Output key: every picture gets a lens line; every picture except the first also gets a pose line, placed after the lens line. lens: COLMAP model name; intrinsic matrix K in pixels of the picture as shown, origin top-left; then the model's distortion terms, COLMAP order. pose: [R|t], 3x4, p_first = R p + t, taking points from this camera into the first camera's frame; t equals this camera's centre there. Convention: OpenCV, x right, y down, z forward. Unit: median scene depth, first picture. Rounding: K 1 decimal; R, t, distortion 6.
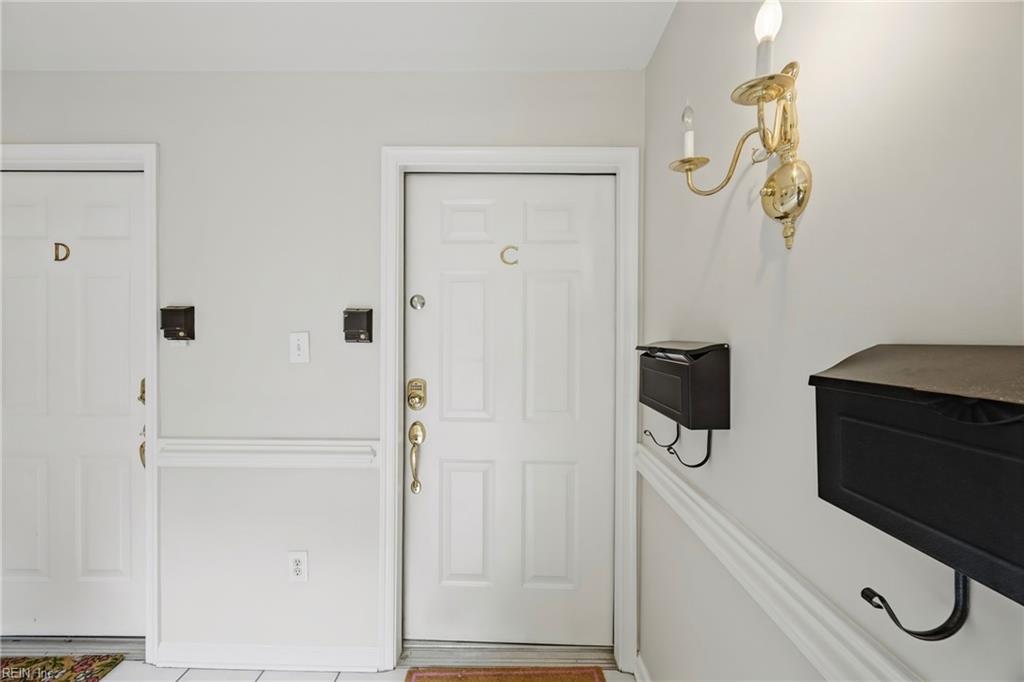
lens RADIAL K [[406.8, 0, 507.9], [0, 406.8, 337.0], [0, 0, 1]] dist [0.000219, -0.000596]
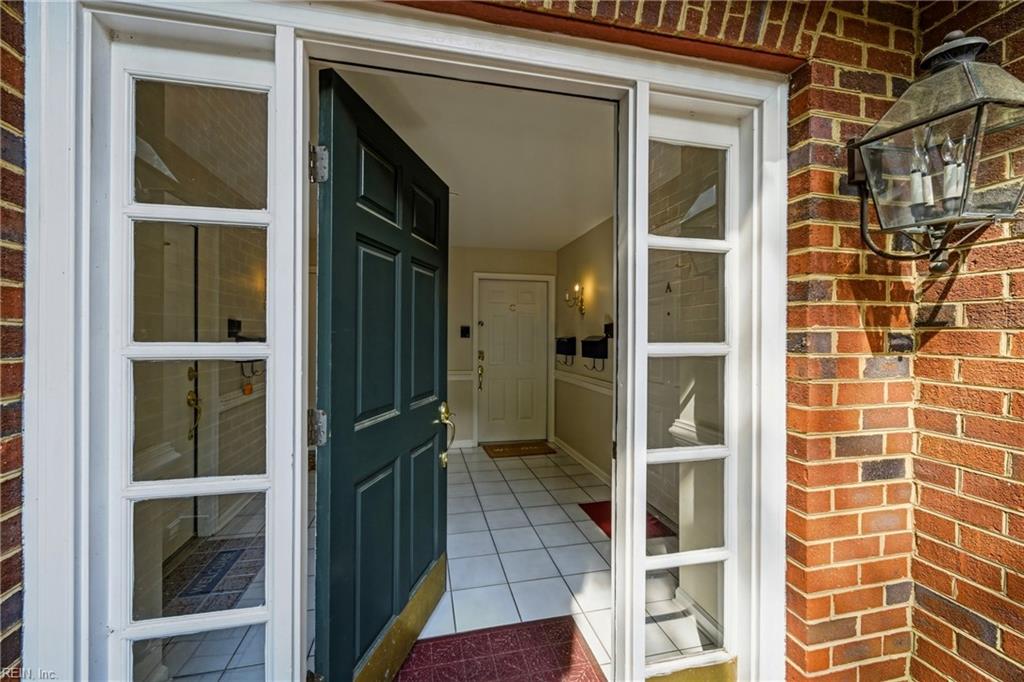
lens RADIAL K [[406.8, 0, 512.8], [0, 406.8, 336.3], [0, 0, 1]] dist [0.000219, -0.000596]
pose [[0.974232, -0.006961, 0.225442, -0.701228], [0.004879, 0.999940, 0.009788, -0.022006], [-0.225497, -0.008436, 0.974207, -1.968355]]
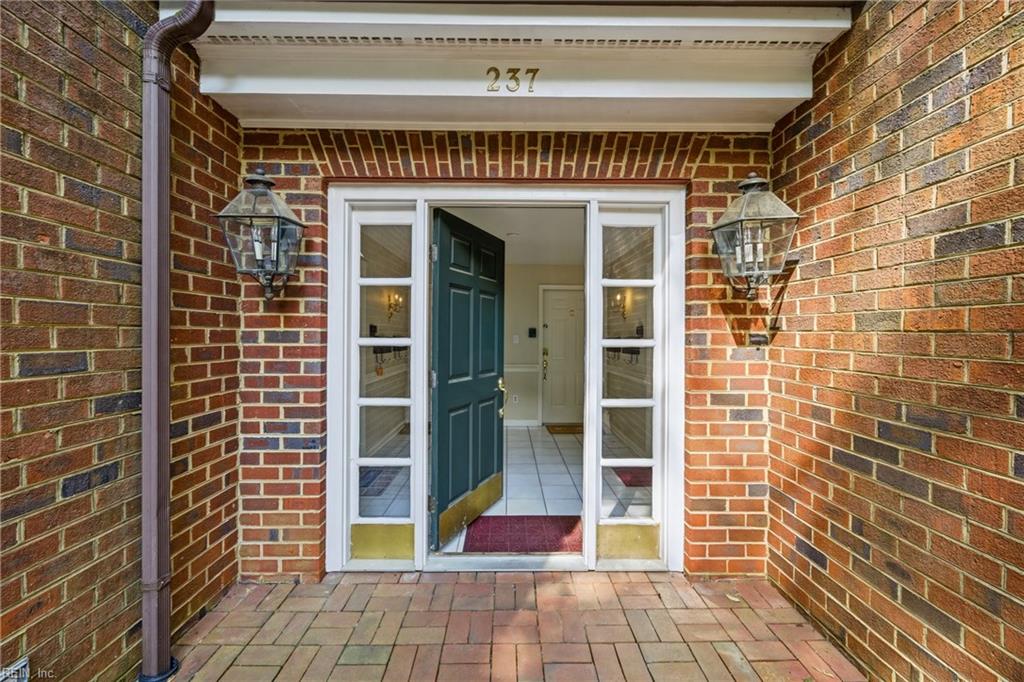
lens RADIAL K [[406.8, 0, 512.8], [0, 406.8, 337.3], [0, 0, 1]] dist [0.000219, -0.000596]
pose [[0.999826, -0.005180, 0.017933, -0.610594], [0.005024, 0.999949, 0.008722, -0.020993], [-0.017977, -0.008631, 0.999801, -2.652817]]
